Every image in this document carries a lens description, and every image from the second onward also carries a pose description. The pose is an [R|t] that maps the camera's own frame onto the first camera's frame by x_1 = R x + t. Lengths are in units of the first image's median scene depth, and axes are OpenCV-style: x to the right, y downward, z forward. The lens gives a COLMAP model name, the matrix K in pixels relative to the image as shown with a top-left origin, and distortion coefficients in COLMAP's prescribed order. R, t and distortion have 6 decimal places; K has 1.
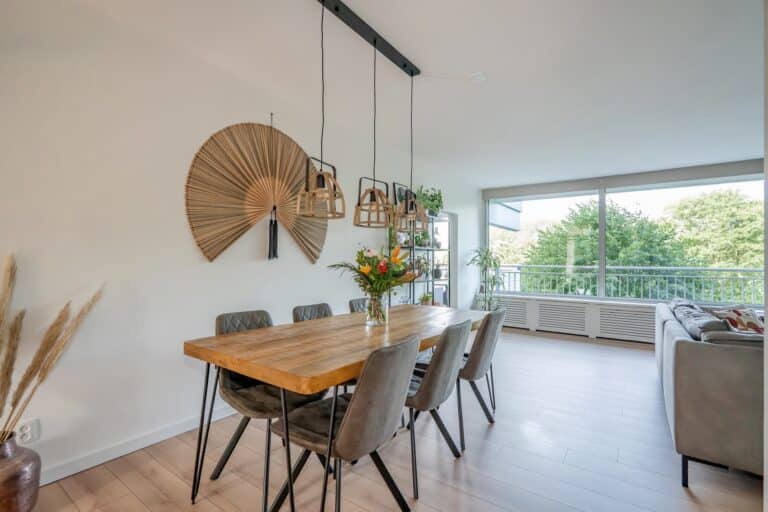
lens RADIAL K [[357.0, 0, 383.3], [0, 357.0, 251.0], [0, 0, 1]] dist [0.002987, -0.001868]
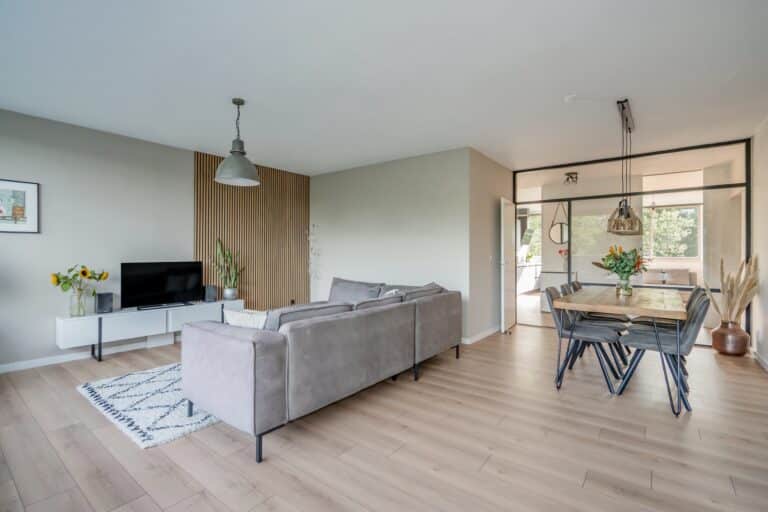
lens RADIAL K [[357.0, 0, 385.9], [0, 357.0, 255.0], [0, 0, 1]] dist [0.002987, -0.001868]
pose [[-0.999681, -0.011366, 0.022572, 0.667711], [-0.011819, 0.999729, -0.020033, 0.047688], [-0.022338, -0.020294, -0.999544, 1.729222]]
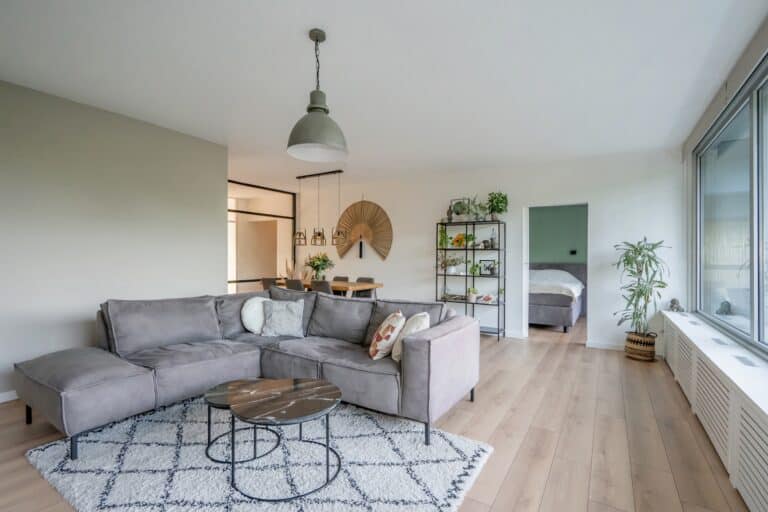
lens RADIAL K [[357.0, 0, 383.9], [0, 357.0, 260.2], [0, 0, 1]] dist [0.002987, -0.001868]
pose [[0.065169, 0.001390, -0.997873, 1.758257], [0.017989, 0.999835, 0.002567, 0.028733], [0.997712, -0.018118, 0.065133, 0.856250]]
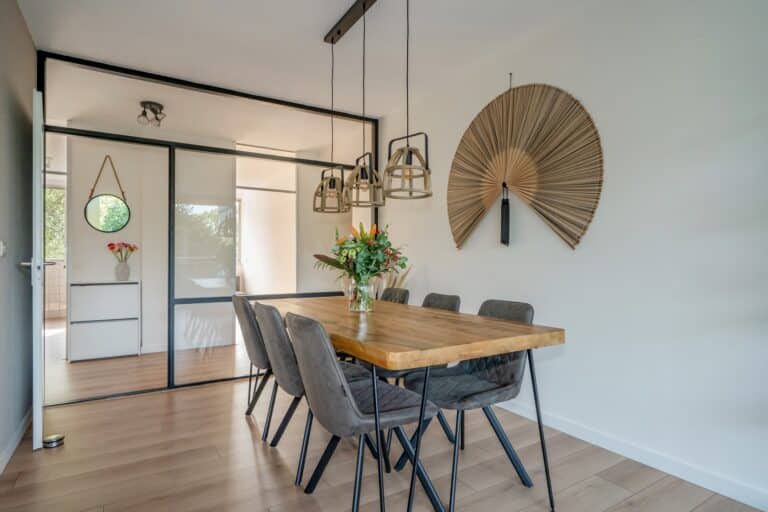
lens RADIAL K [[418.7, 0, 388.5], [0, 418.7, 260.2], [0, 0, 1]] dist [0.004030, -0.001652]
pose [[-0.368478, -0.011357, -0.929567, 0.624816], [0.018898, 0.999627, -0.019704, 0.063311], [0.929445, -0.024827, -0.368126, 0.950000]]
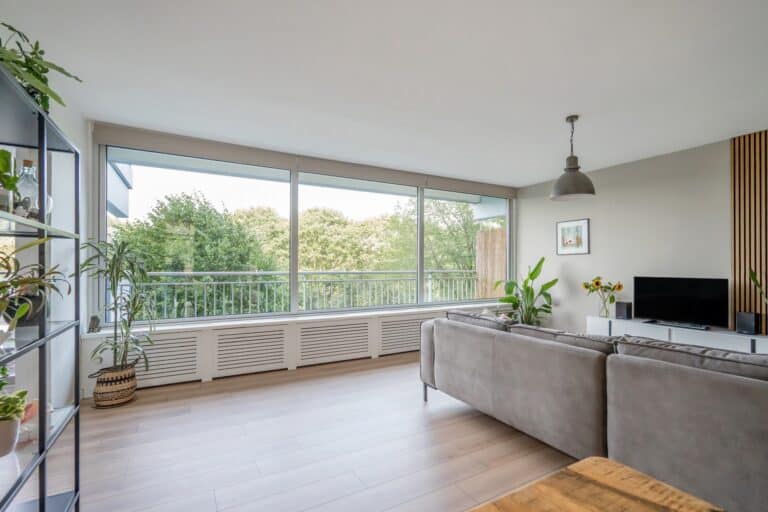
lens RADIAL K [[357.0, 0, 386.7], [0, 357.0, 259.3], [0, 0, 1]] dist [0.002987, -0.001868]
pose [[0.420676, 0.008262, 0.907173, -0.010392], [-0.022976, 0.999735, 0.001550, 0.015304], [-0.906920, -0.021496, 0.420755, 0.840604]]
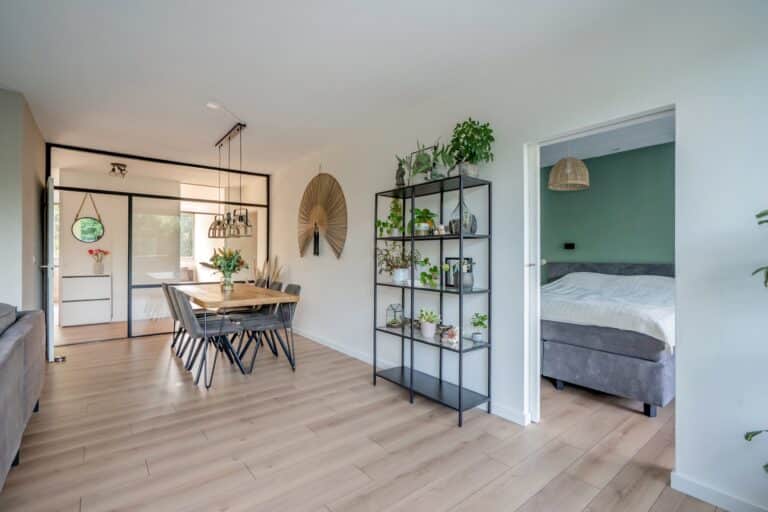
lens RADIAL K [[357.0, 0, 385.4], [0, 357.0, 256.9], [0, 0, 1]] dist [0.002987, -0.001868]
pose [[-0.263581, -0.007589, -0.964607, 1.016313], [0.016836, 0.999781, -0.012466, 0.046219], [0.964490, -0.019526, -0.263395, 1.489733]]
